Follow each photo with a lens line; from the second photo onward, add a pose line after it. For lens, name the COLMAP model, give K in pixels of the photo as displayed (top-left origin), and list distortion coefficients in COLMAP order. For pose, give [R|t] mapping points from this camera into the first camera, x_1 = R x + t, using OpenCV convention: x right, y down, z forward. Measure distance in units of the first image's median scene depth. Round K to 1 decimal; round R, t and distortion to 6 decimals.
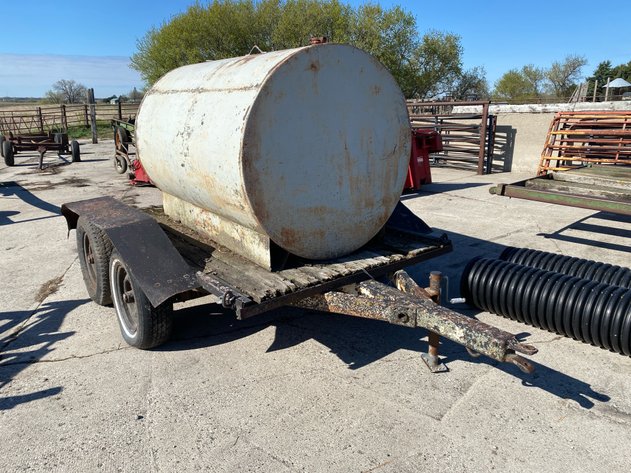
lens RADIAL K [[448.7, 0, 315.5], [0, 448.7, 236.5], [0, 0, 1]] dist [0.015810, -0.003567]
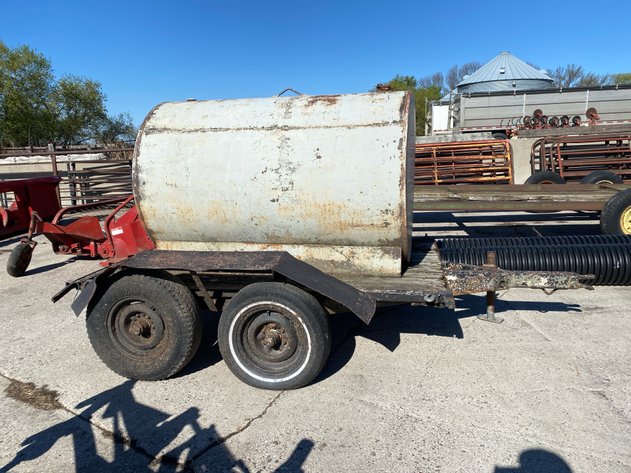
lens RADIAL K [[454.2, 0, 294.9], [0, 454.2, 238.6], [0, 0, 1]] dist [0.009372, 0.000261]
pose [[0.782516, -0.143052, 0.605974, -0.858909], [0.198305, 0.979827, -0.024771, -0.038256], [-0.590206, 0.139552, 0.795099, 0.170125]]
